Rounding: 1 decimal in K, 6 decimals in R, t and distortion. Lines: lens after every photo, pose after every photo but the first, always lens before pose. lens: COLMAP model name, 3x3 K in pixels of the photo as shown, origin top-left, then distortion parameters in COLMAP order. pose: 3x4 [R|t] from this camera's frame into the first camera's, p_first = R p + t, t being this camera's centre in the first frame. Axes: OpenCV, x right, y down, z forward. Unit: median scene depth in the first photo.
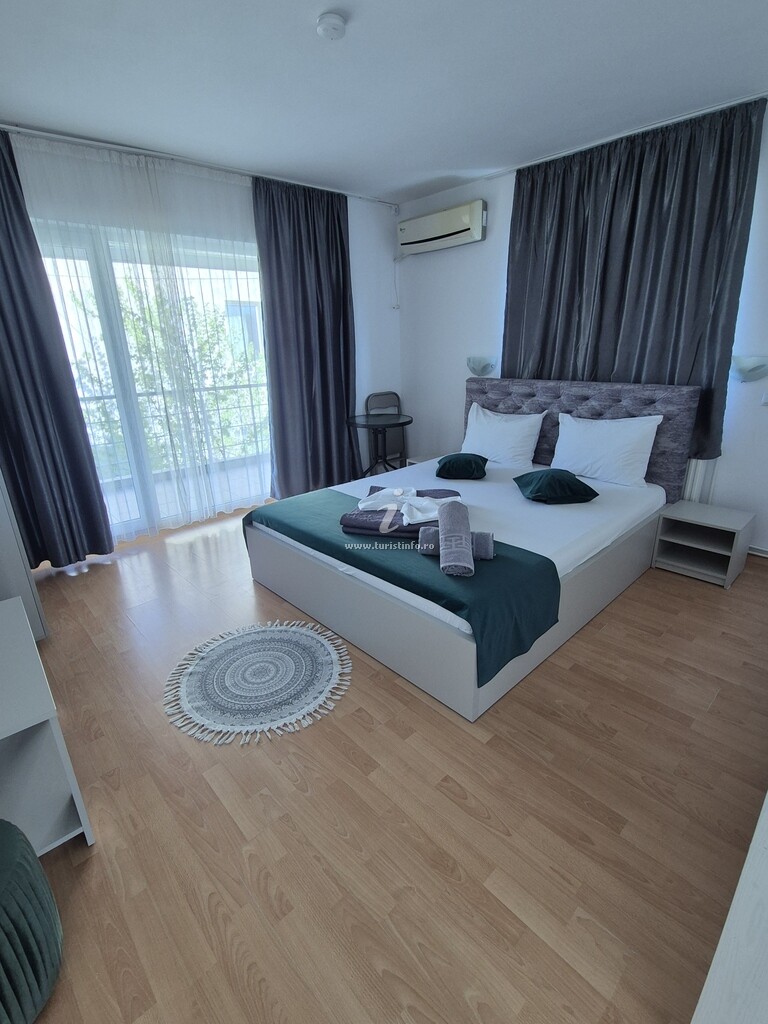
lens RADIAL K [[473.1, 0, 388.2], [0, 473.1, 511.6], [0, 0, 1]] dist [0.000216, 0.000094]
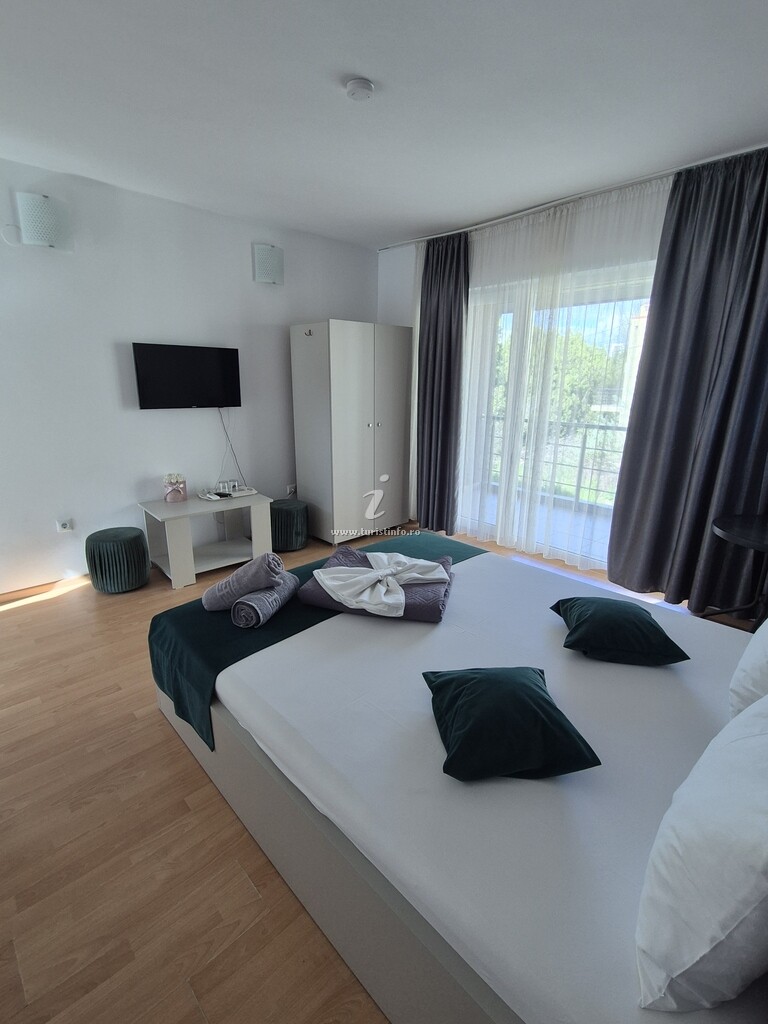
lens RADIAL K [[473.1, 0, 388.2], [0, 473.1, 511.6], [0, 0, 1]] dist [0.000216, 0.000094]
pose [[0.007136, 0.317000, -0.948399, 0.672736], [-0.342791, 0.891732, 0.295480, -0.320189], [0.939385, 0.322994, 0.115028, 0.723843]]
